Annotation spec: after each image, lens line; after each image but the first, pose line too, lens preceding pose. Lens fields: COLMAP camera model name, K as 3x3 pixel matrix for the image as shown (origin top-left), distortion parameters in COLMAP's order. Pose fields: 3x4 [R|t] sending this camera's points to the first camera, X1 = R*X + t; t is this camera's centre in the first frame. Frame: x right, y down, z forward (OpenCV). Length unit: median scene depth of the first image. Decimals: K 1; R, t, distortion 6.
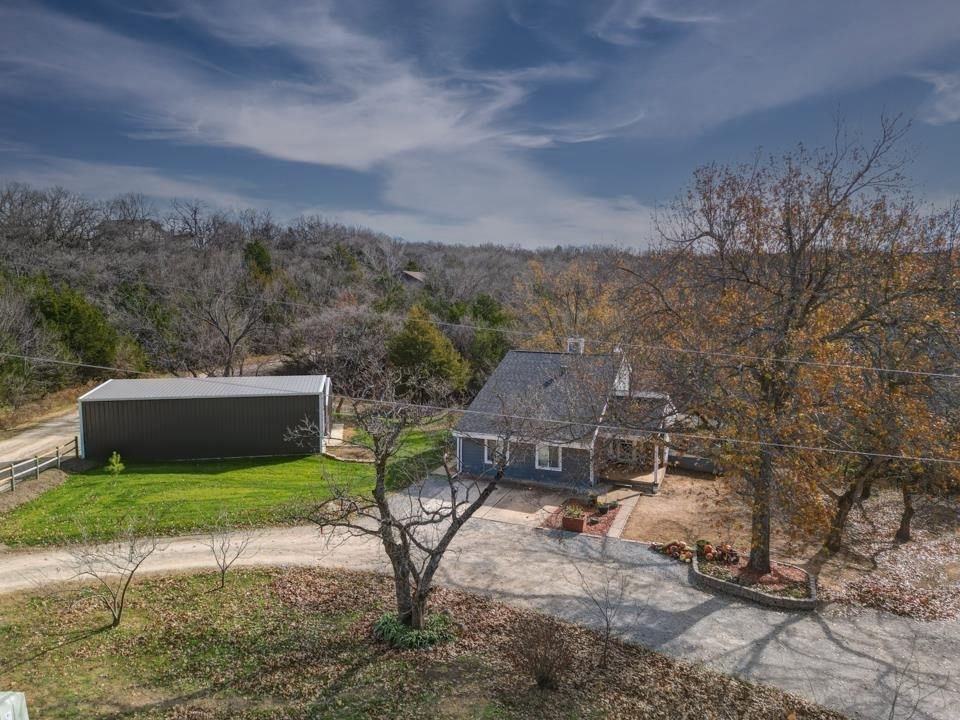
lens RADIAL K [[676.8, 0, 474.6], [0, 676.8, 359.1], [0, 0, 1]] dist [0.045635, -0.027595]
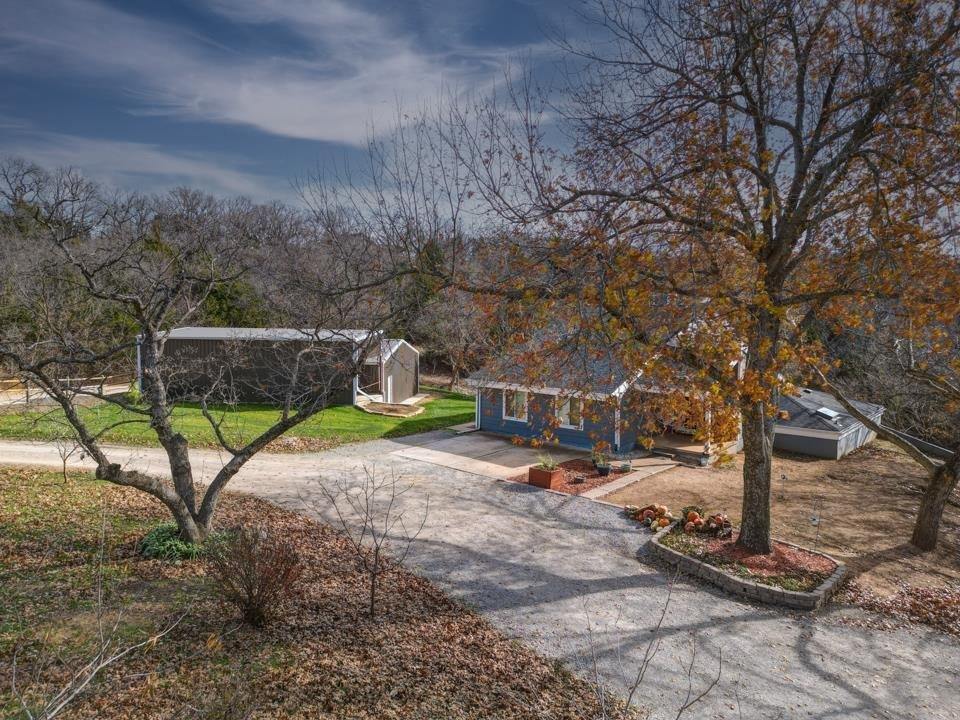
lens RADIAL K [[676.8, 0, 483.3], [0, 676.8, 359.7], [0, 0, 1]] dist [0.045635, -0.027595]
pose [[0.946382, 0.031282, -0.321531, 0.394629], [-0.044726, 0.998403, -0.034510, 0.168957], [0.319938, 0.047040, 0.946270, 0.302567]]
